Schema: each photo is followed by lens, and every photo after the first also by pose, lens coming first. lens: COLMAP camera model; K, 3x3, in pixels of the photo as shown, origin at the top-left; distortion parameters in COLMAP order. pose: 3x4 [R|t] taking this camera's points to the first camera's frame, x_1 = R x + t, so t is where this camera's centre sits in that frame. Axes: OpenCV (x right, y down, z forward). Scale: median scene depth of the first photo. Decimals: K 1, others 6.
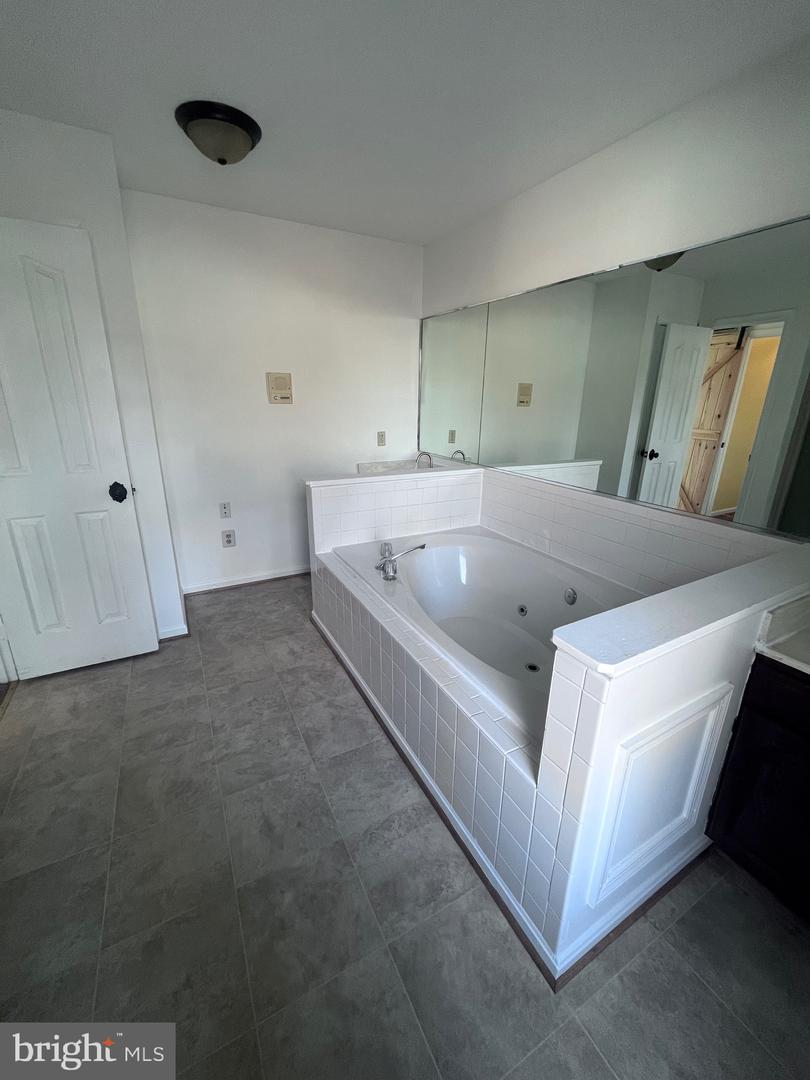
lens RADIAL K [[436.0, 0, 409.8], [0, 436.0, 532.6], [0, 0, 1]] dist [-0.001340, -0.000347]
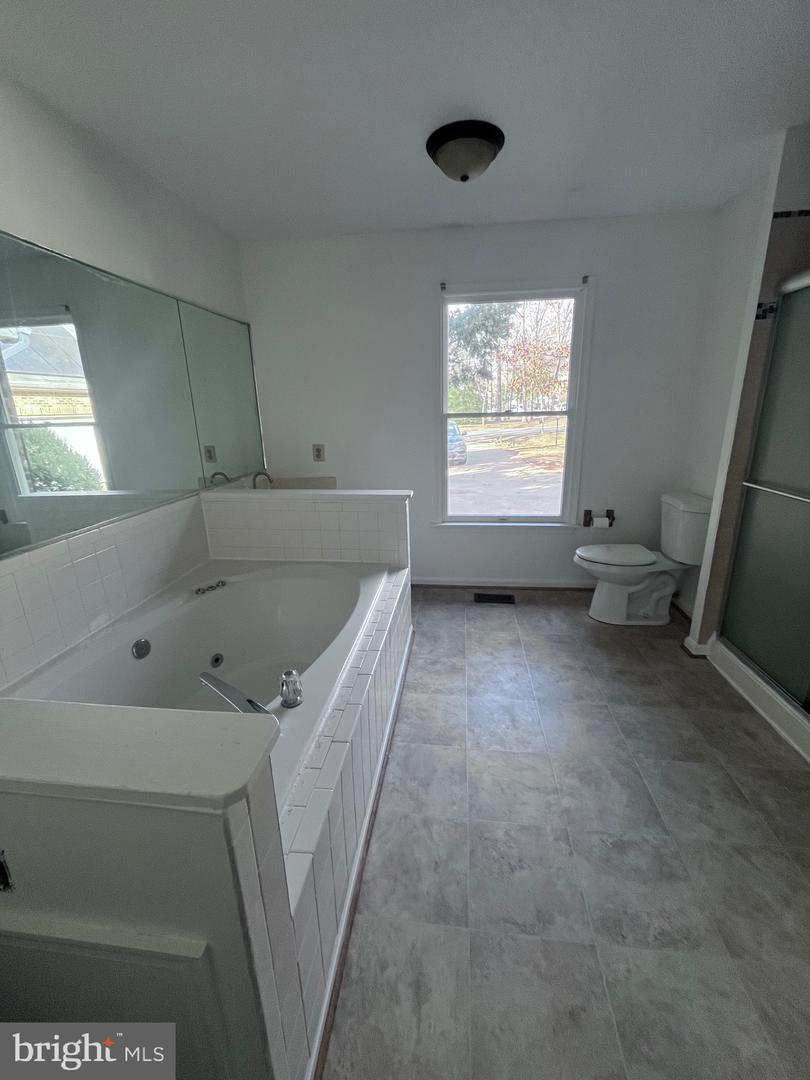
lens RADIAL K [[436.0, 0, 409.8], [0, 436.0, 532.6], [0, 0, 1]] dist [-0.001340, -0.000347]
pose [[-0.816562, -0.162989, 0.553770, -0.531199], [0.175331, 0.843964, 0.506935, -0.414900], [-0.549987, 0.511037, -0.660572, 1.314648]]
